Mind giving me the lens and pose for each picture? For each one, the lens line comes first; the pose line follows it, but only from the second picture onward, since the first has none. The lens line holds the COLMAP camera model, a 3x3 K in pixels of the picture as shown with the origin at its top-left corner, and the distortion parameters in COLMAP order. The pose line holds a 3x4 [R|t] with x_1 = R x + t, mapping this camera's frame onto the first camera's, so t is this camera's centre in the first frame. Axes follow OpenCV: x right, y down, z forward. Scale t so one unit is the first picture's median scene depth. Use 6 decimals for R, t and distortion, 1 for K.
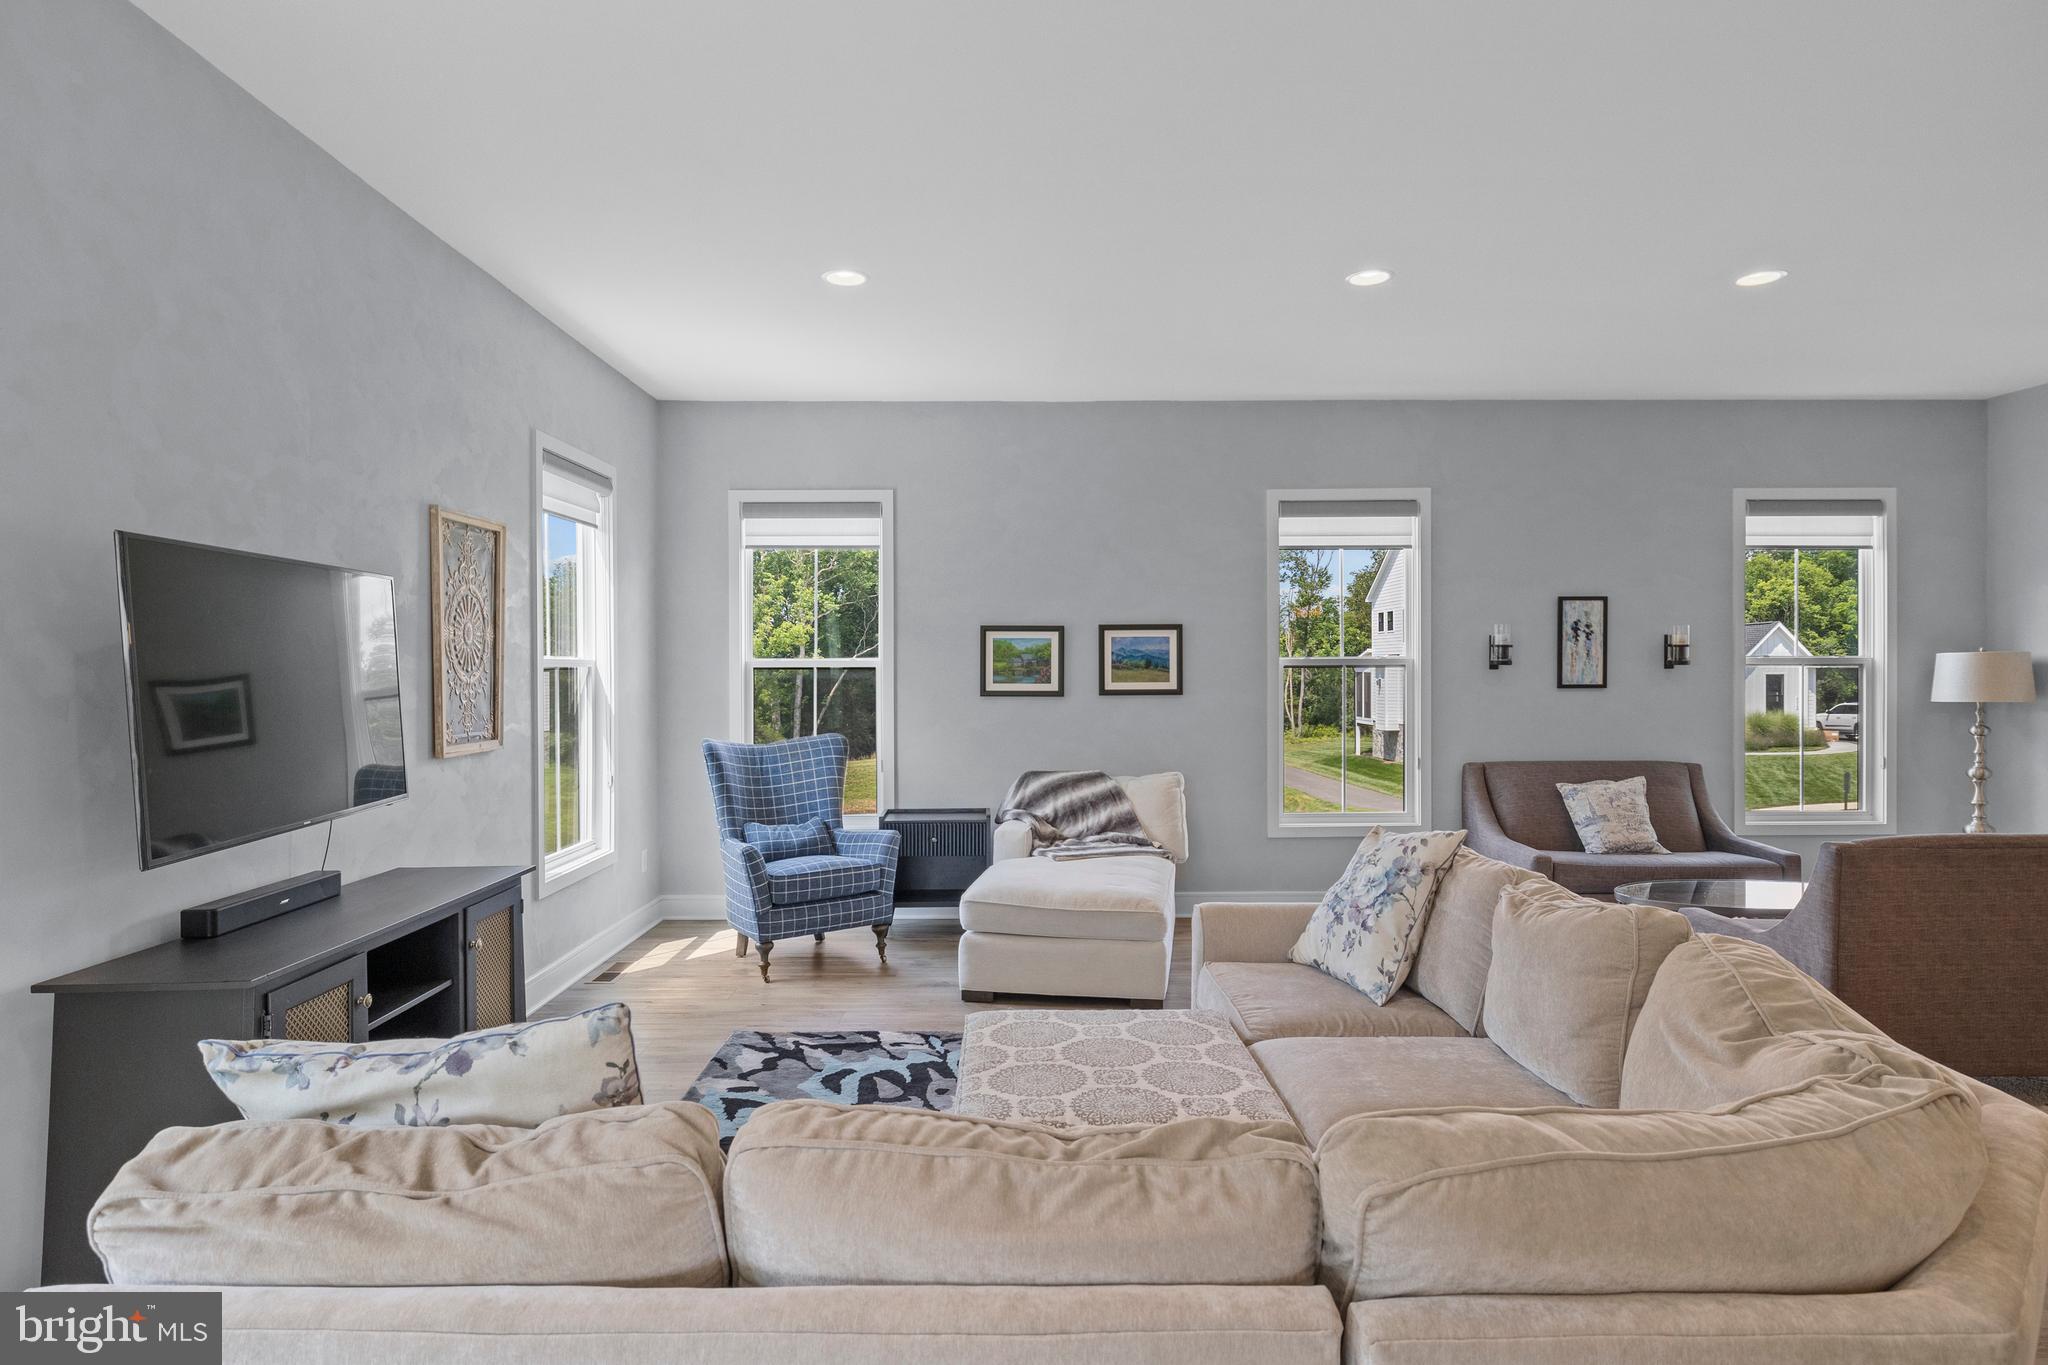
lens RADIAL K [[1119.2, 0, 1024.3], [0, 1119.2, 678.5], [0, 0, 1]] dist [-0.001431, -0.002542]
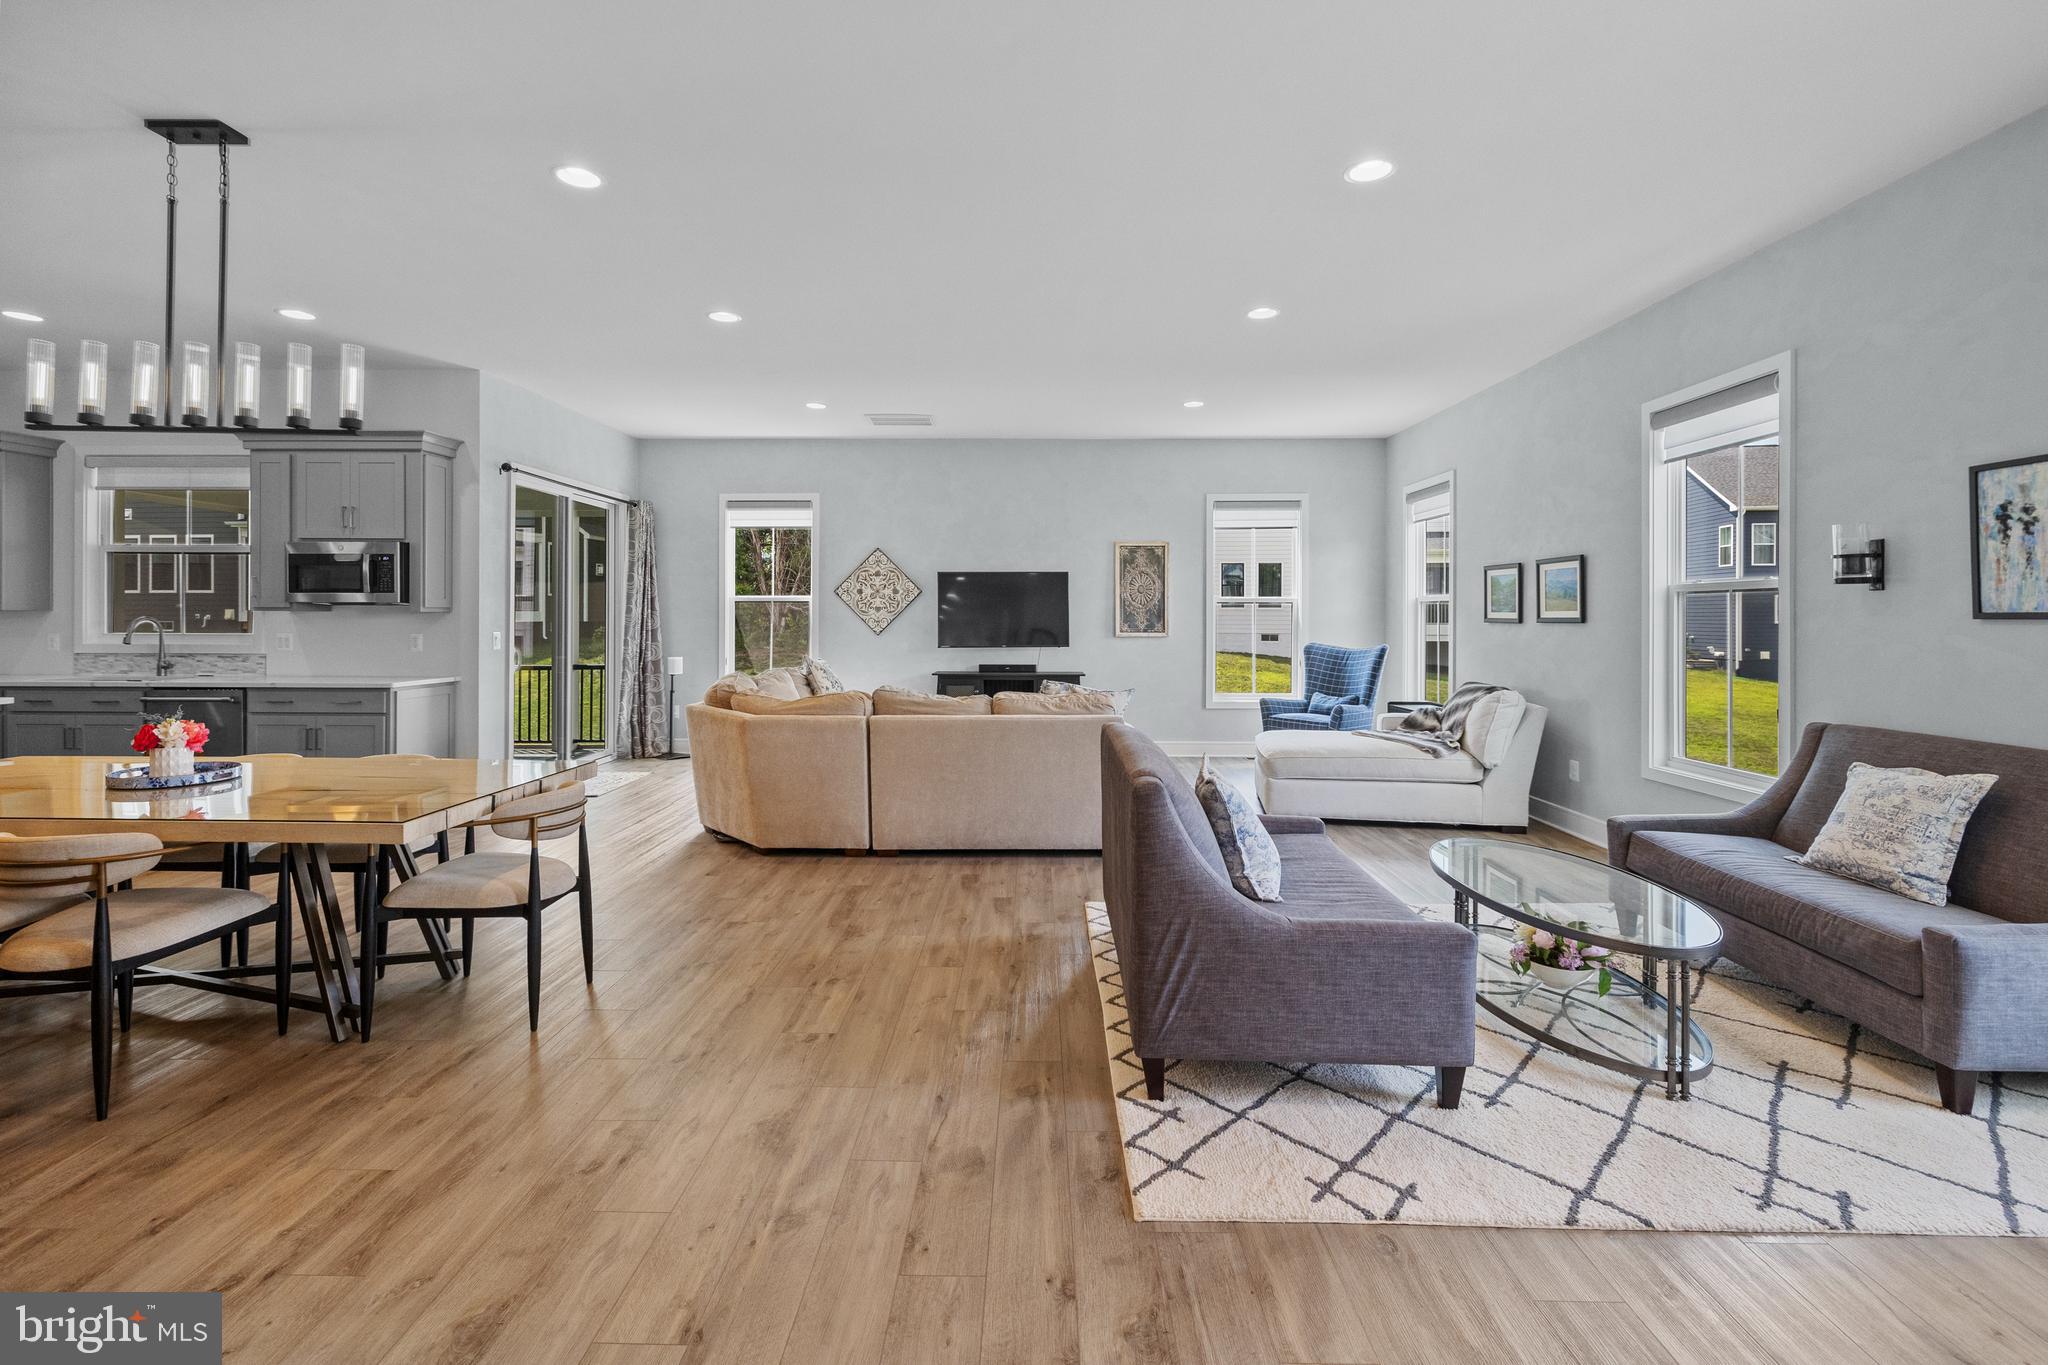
lens RADIAL K [[870.5, 0, 1034.6], [0, 870.5, 625.3], [0, 0, 1]] dist [0.000507, 0.000603]
pose [[-0.008622, 0.014313, -0.999860, 1.032466], [-0.007654, 0.999867, 0.014379, 0.010397], [0.999934, 0.007777, -0.008511, 0.538642]]
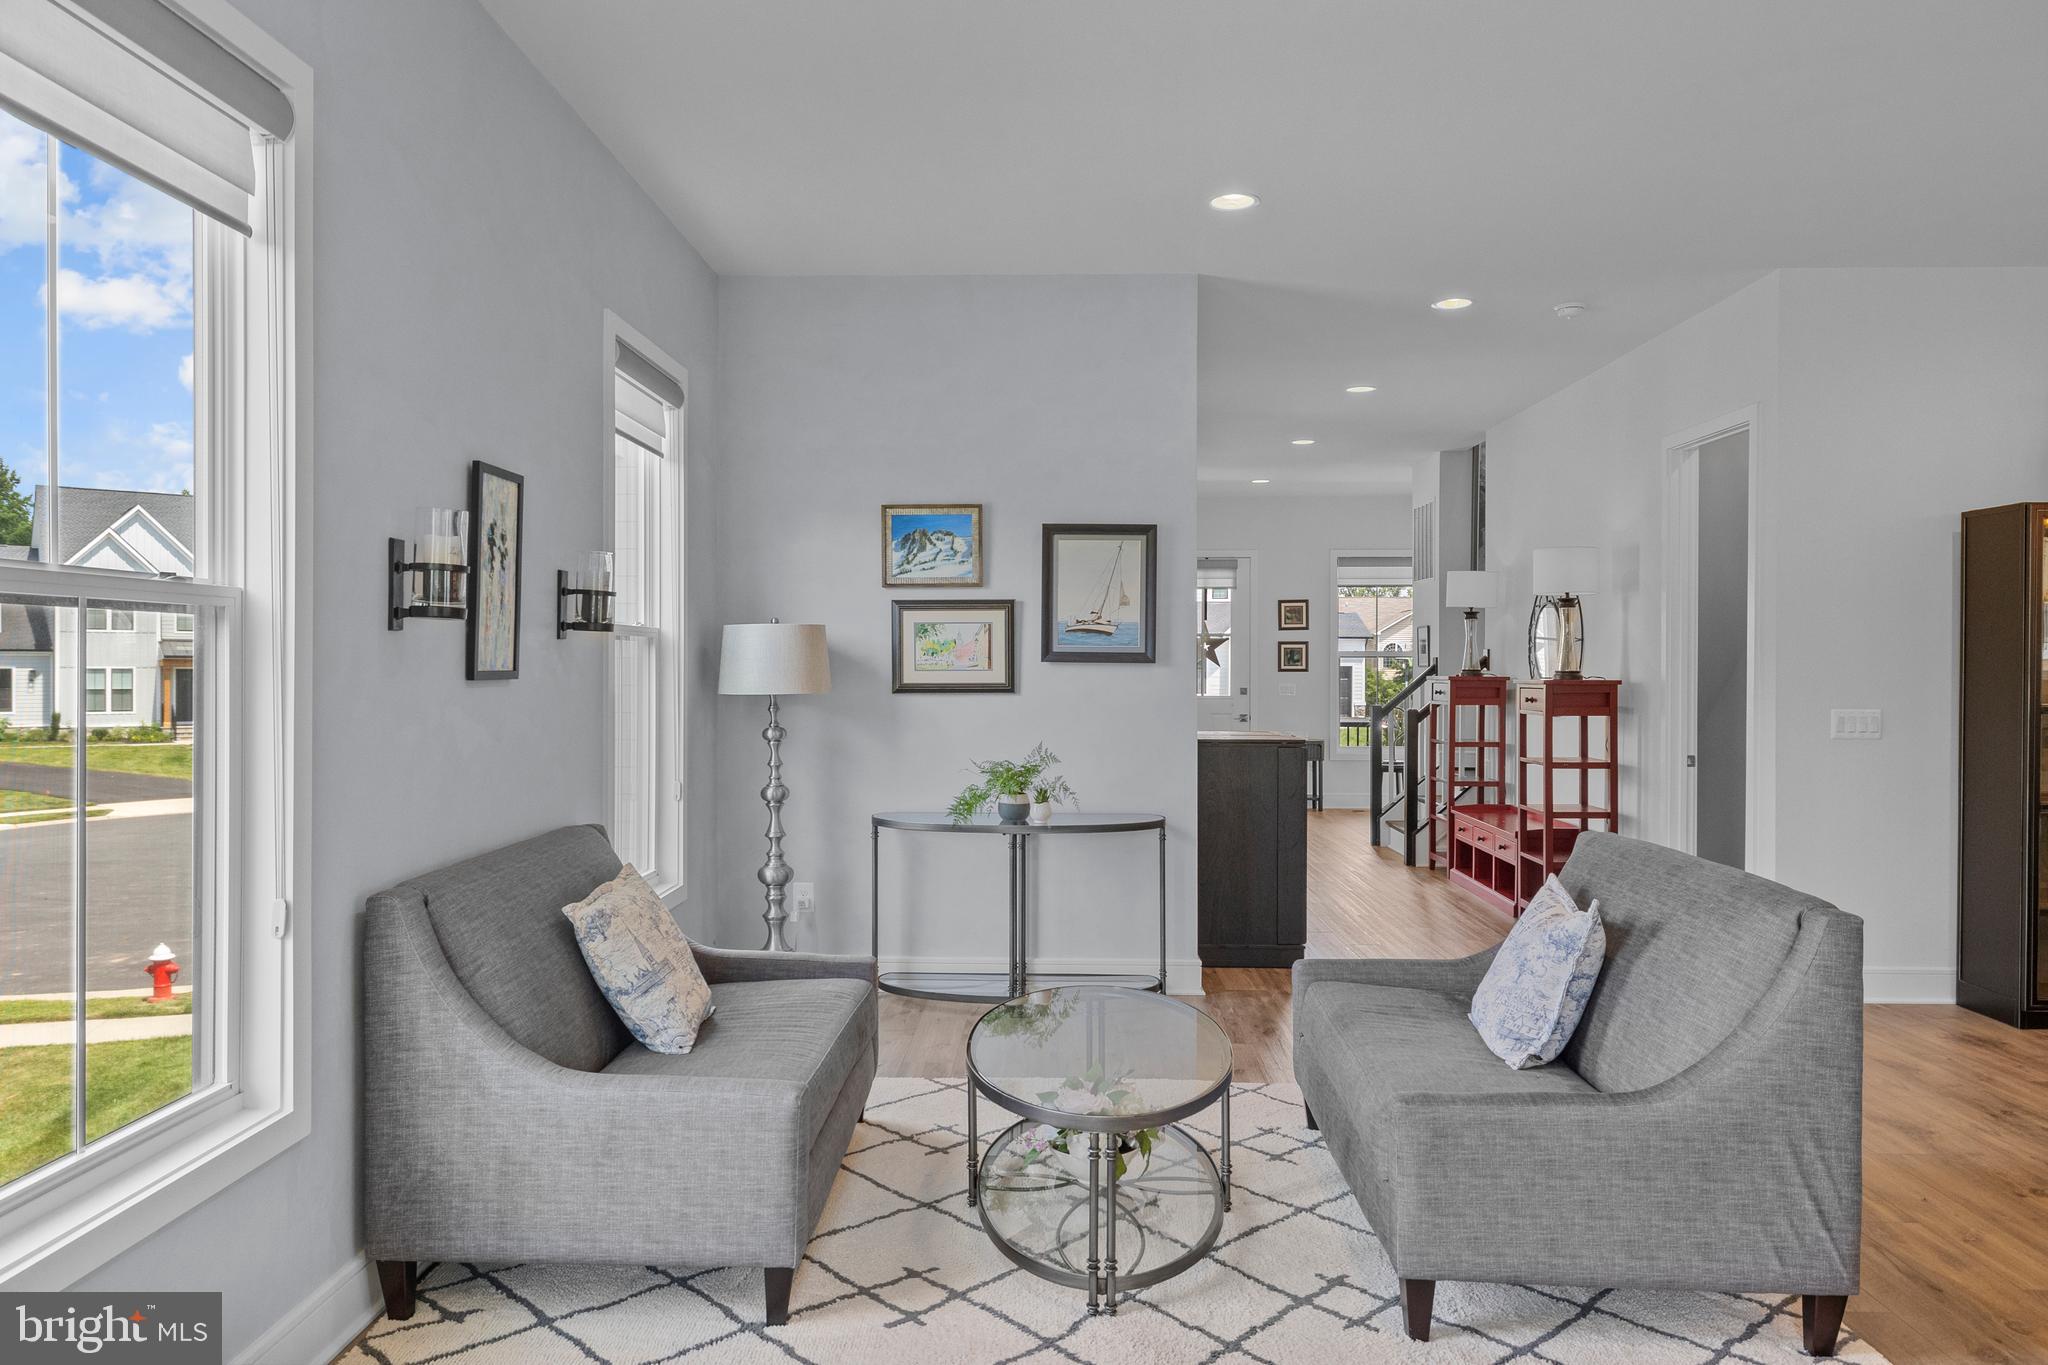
lens RADIAL K [[1429.2, 0, 1028.7], [0, 1429.2, 649.2], [0, 0, 1]] dist [-0.001259, -0.000330]
pose [[0.045116, 0.016533, 0.998845, -0.049439], [0.003097, 0.999856, -0.016690, 0.007856], [-0.998977, 0.003847, 0.045059, 0.833608]]
